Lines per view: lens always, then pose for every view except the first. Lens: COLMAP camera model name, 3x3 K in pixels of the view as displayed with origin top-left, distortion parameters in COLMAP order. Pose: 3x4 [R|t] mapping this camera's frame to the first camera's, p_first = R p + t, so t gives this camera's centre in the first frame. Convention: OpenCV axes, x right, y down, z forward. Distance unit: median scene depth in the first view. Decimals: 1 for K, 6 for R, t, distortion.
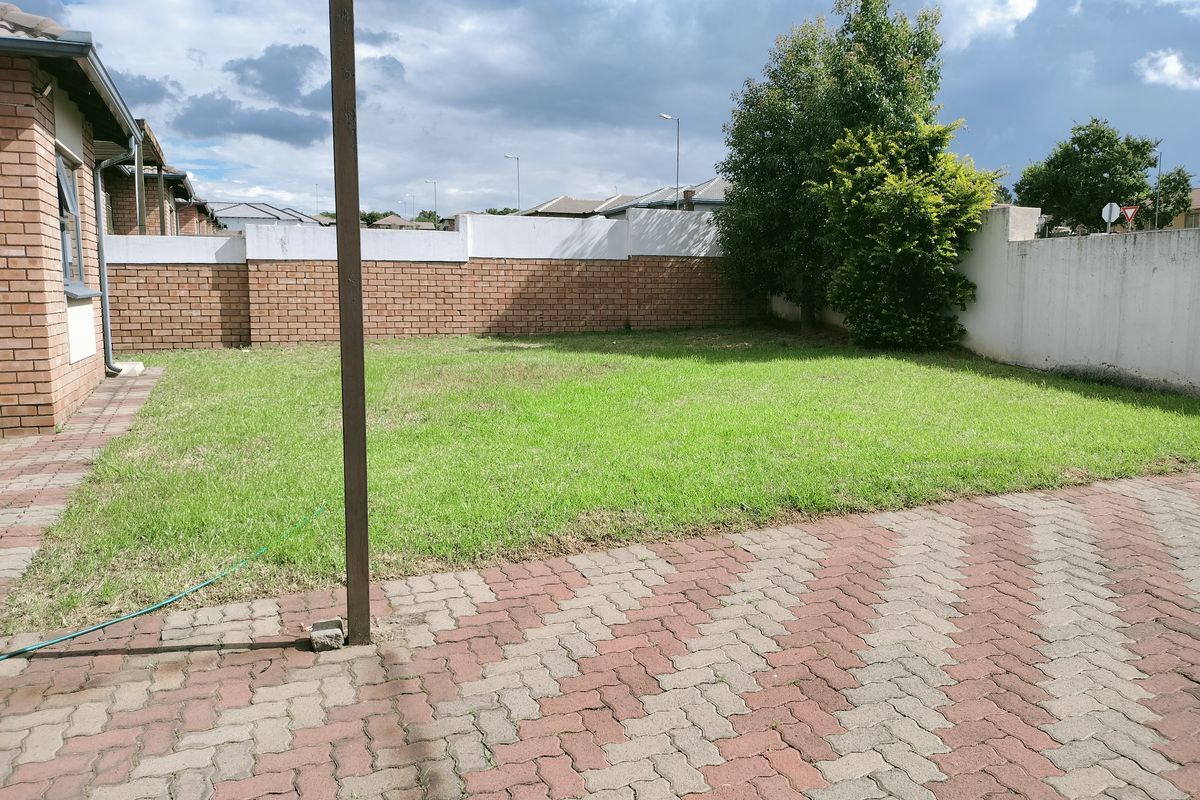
lens RADIAL K [[901.4, 0, 595.5], [0, 901.4, 400.1], [0, 0, 1]] dist [0.043259, -0.067373]
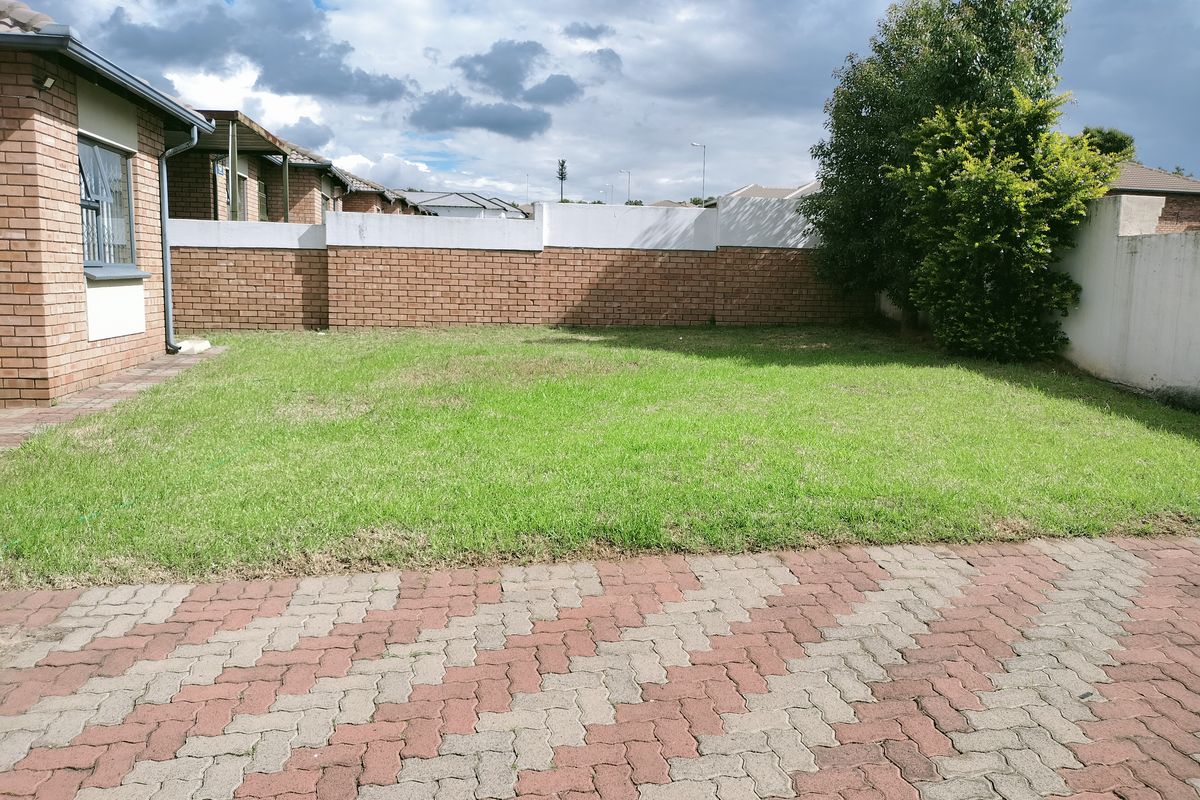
lens RADIAL K [[901.4, 0, 600.3], [0, 901.4, 393.0], [0, 0, 1]] dist [0.043259, -0.067373]
pose [[0.974795, 0.049197, -0.217610, 0.168392], [-0.048417, 0.998787, 0.008921, -0.012648], [0.217785, 0.001840, 0.975995, 0.067961]]
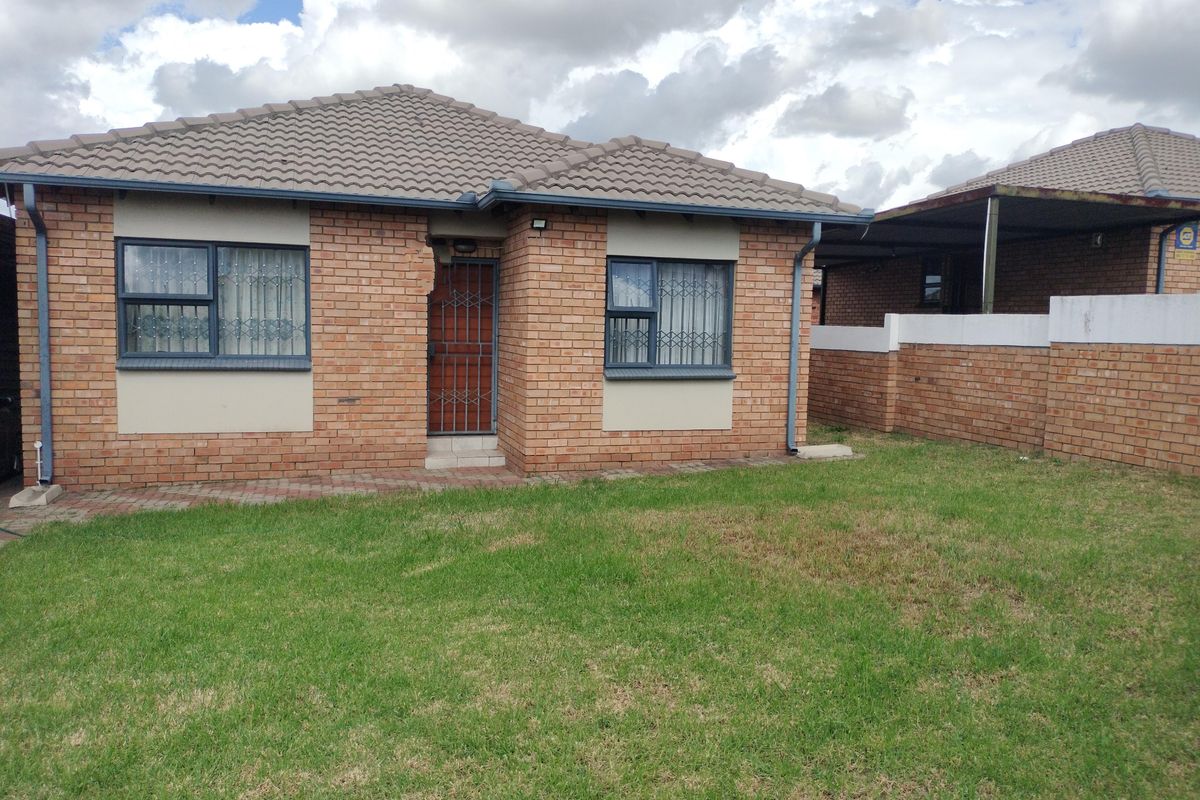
lens RADIAL K [[895.3, 0, 599.1], [0, 895.3, 401.7], [0, 0, 1]] dist [0.007991, 0.001454]
pose [[-0.071237, 0.082487, -0.994043, 0.448302], [-0.140256, 0.985845, 0.091858, -0.134468], [0.987549, 0.145964, -0.058659, 0.746278]]
